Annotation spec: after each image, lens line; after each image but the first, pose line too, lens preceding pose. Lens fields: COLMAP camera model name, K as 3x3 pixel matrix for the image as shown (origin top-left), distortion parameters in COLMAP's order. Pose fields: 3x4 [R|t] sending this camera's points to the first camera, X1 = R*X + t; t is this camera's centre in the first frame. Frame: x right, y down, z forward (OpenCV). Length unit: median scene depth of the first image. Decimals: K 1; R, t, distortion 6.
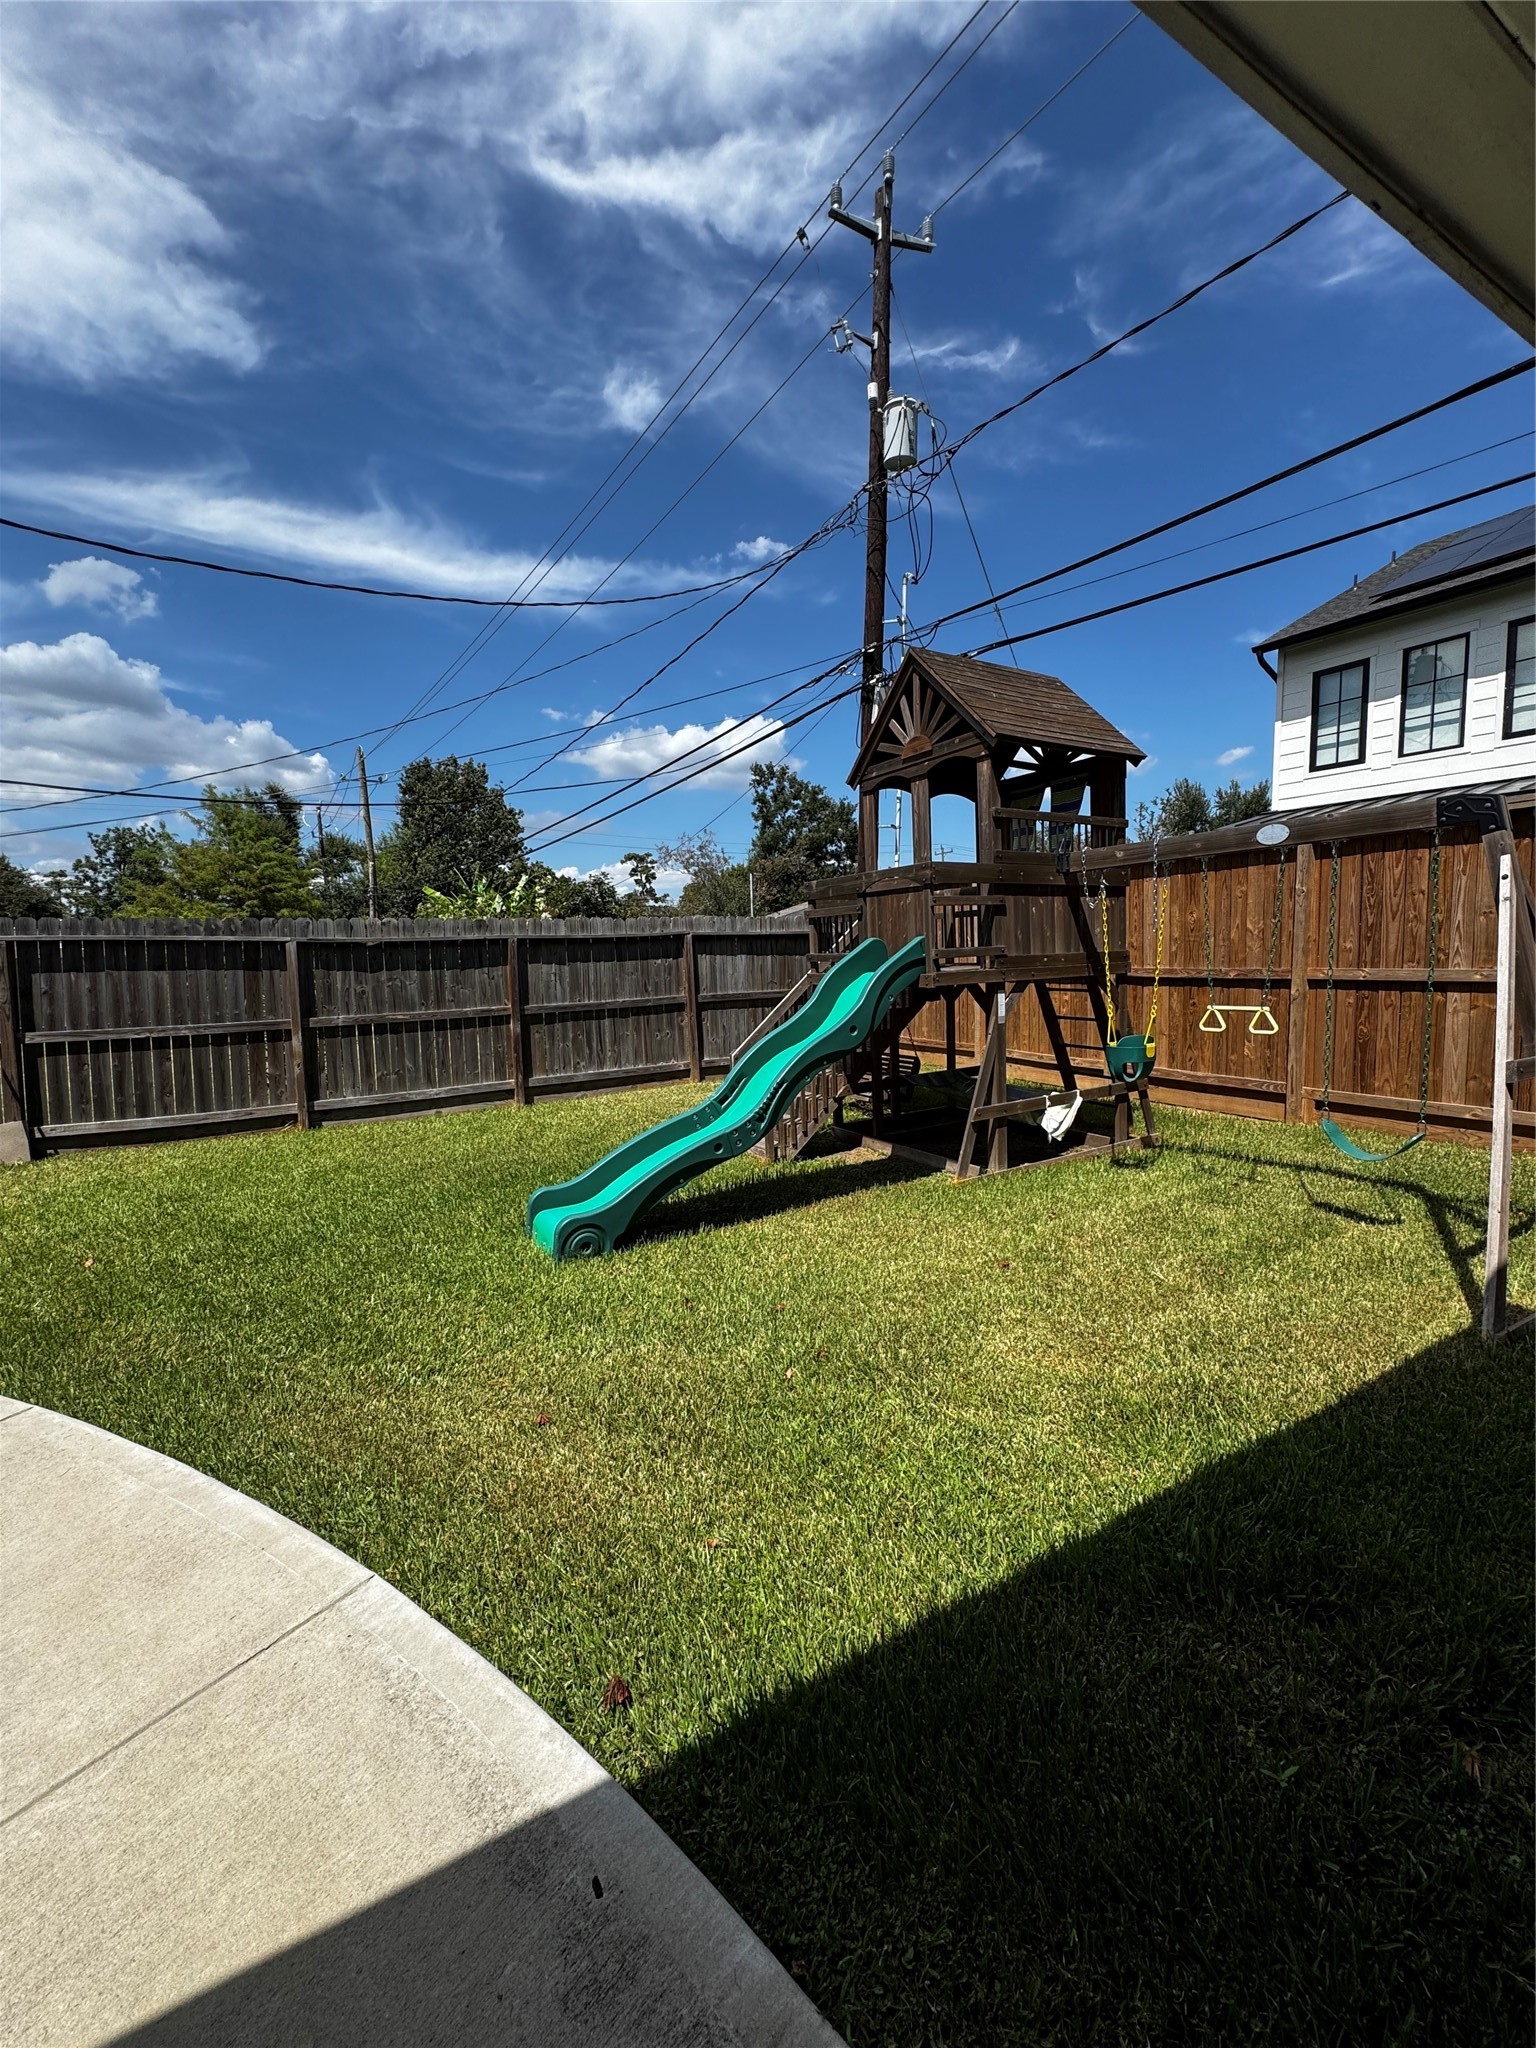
lens RADIAL K [[821.3, 0, 770.9], [0, 821.3, 1016.1], [0, 0, 1]] dist [-0.001254, 0.000439]
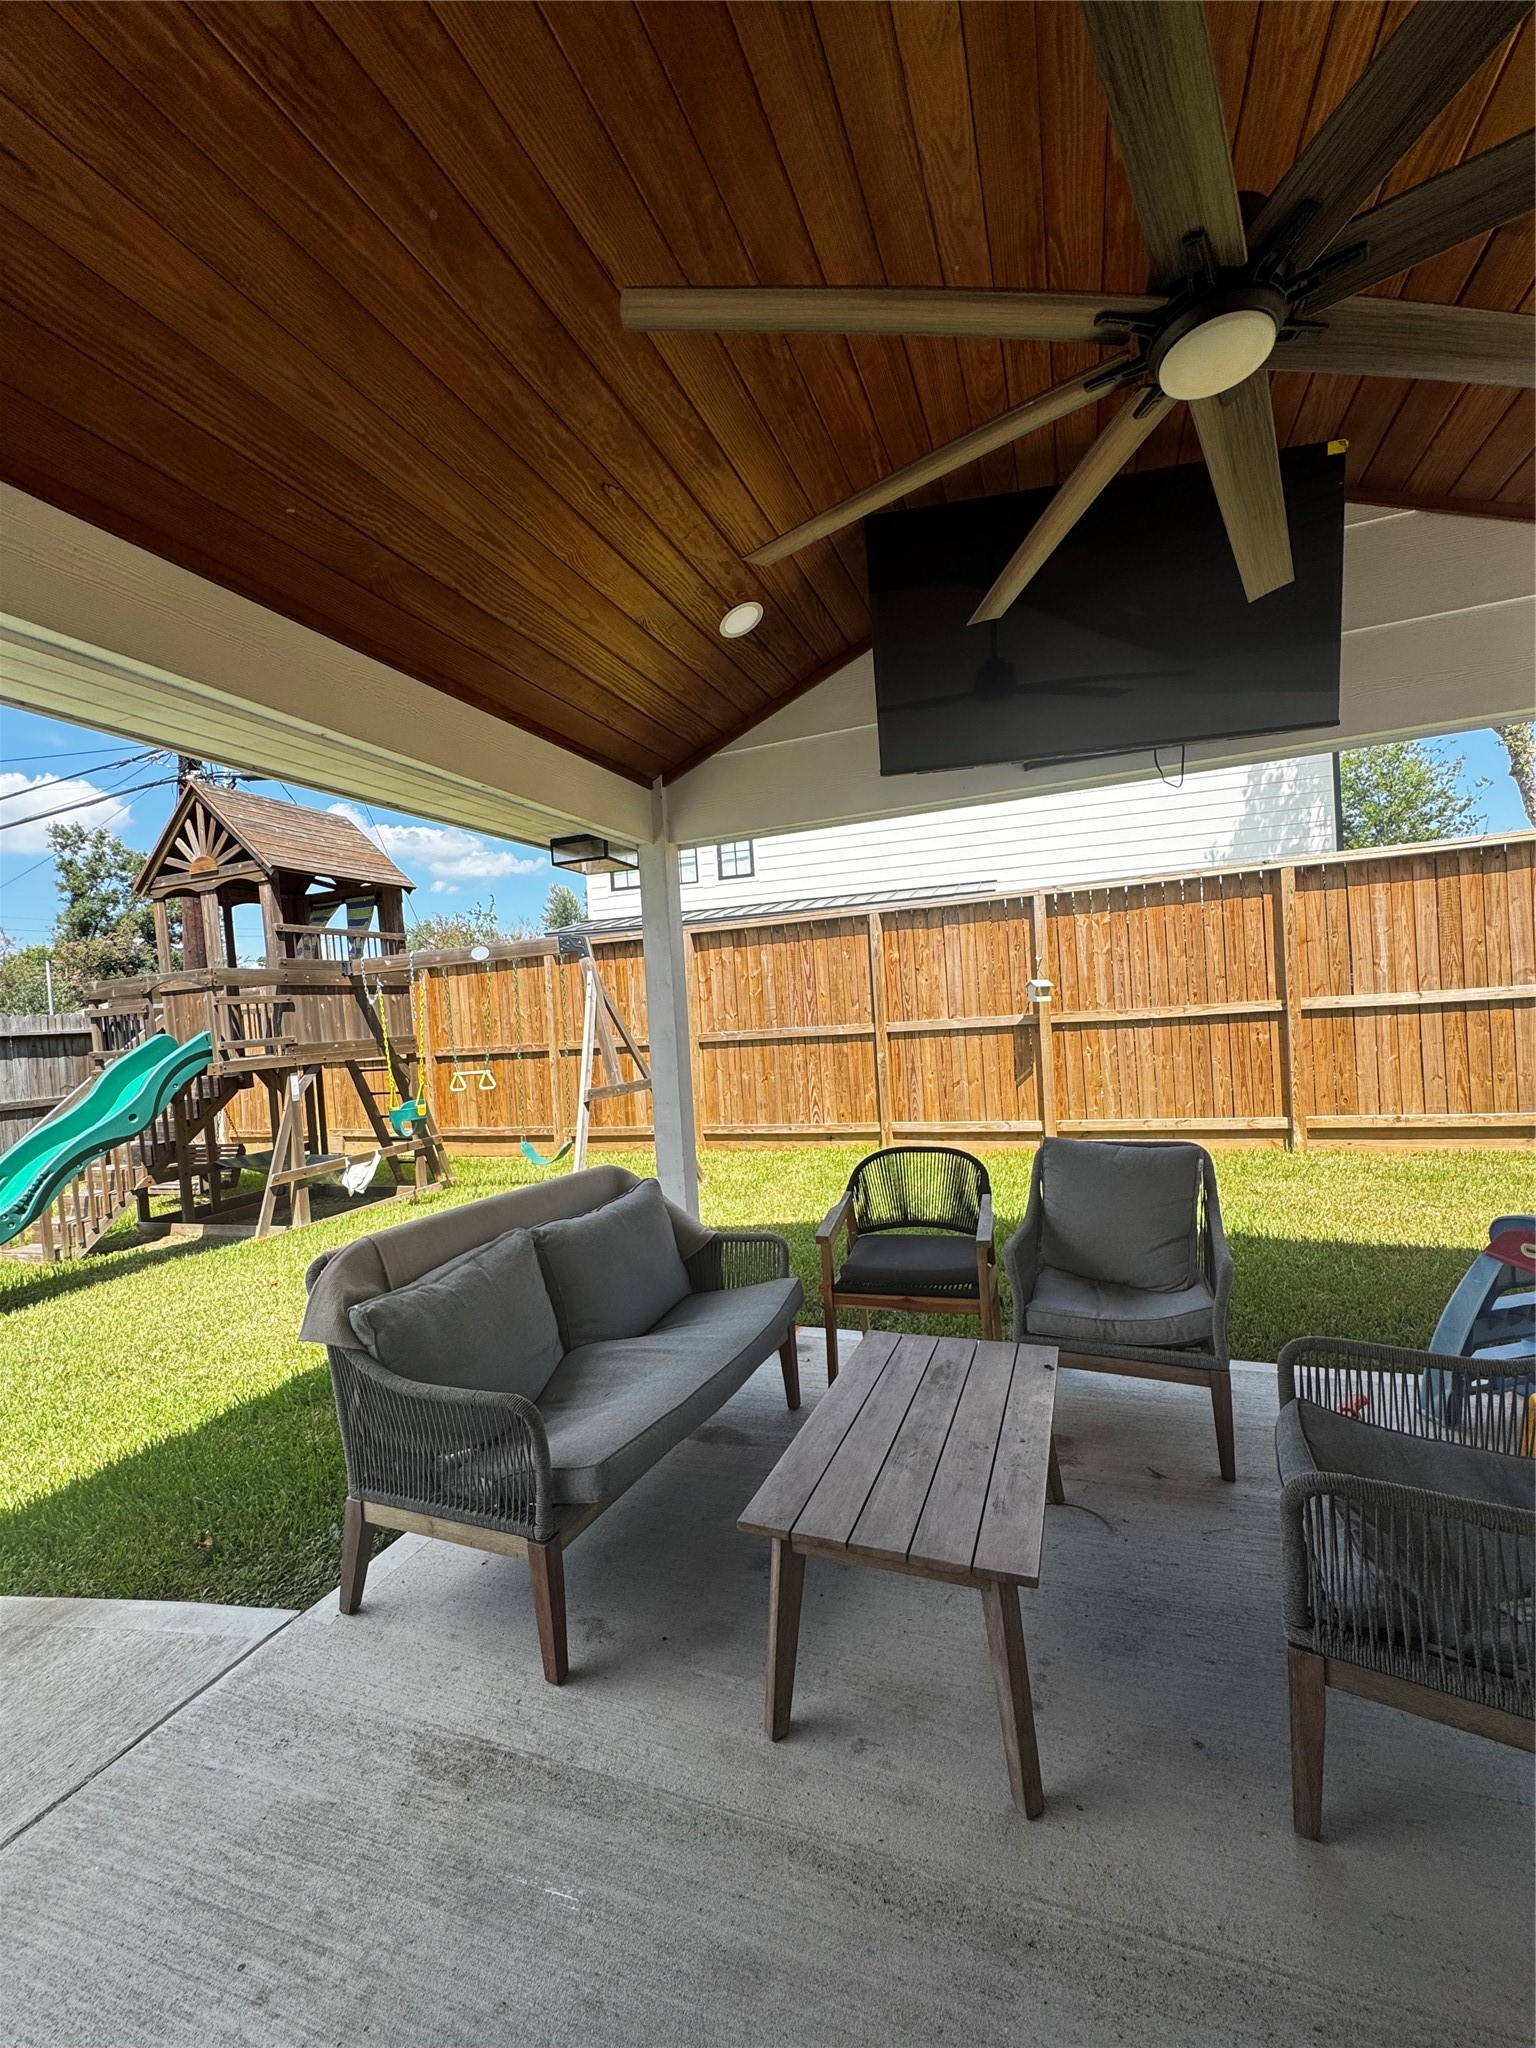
lens RADIAL K [[821.3, 0, 767.5], [0, 821.3, 1022.5], [0, 0, 1]] dist [-0.001254, 0.000439]
pose [[0.774809, -0.034681, 0.631243, 0.056288], [0.094964, 0.993550, -0.061975, 0.032054], [-0.625022, 0.107964, 0.773105, -0.337723]]
